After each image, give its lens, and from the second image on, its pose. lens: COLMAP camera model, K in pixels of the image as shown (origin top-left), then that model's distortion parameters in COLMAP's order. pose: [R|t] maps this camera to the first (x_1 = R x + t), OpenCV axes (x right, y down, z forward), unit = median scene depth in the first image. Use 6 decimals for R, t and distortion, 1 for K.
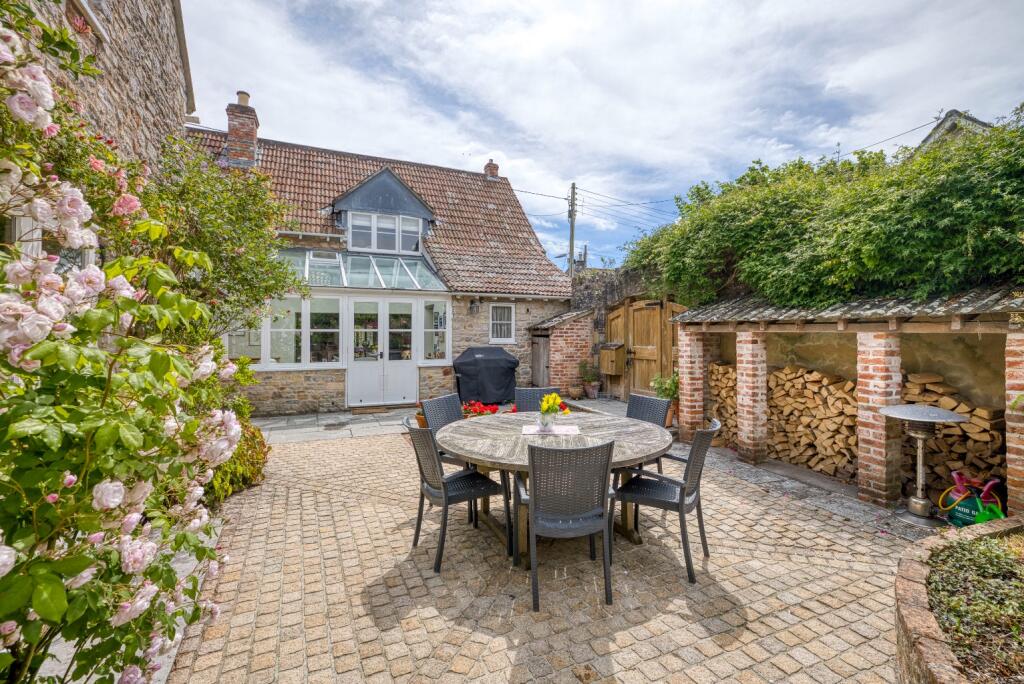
lens RADIAL K [[424.1, 0, 512.0], [0, 424.1, 342.0], [0, 0, 1]] dist [-0.012511, -0.000074]
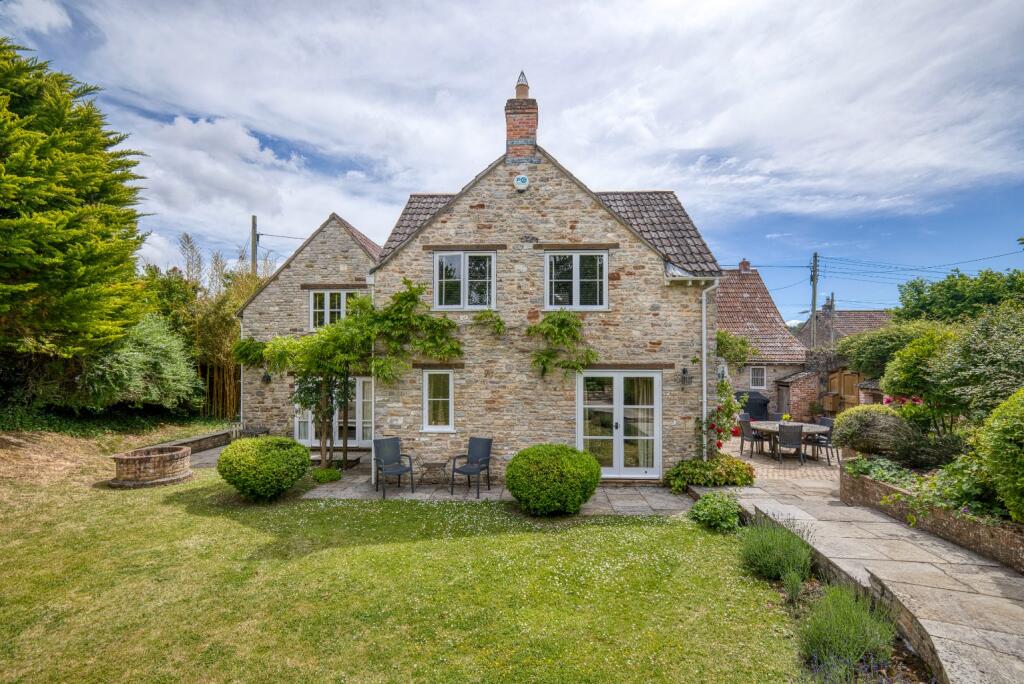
lens RADIAL K [[410.1, 0, 539.7], [0, 410.1, 357.9], [0, 0, 1]] dist [0.001098, 0.000031]
pose [[0.889886, -0.002373, -0.456177, -0.054274], [-0.010626, 0.999607, -0.025929, -0.075076], [0.456059, 0.027922, 0.889511, -0.951488]]
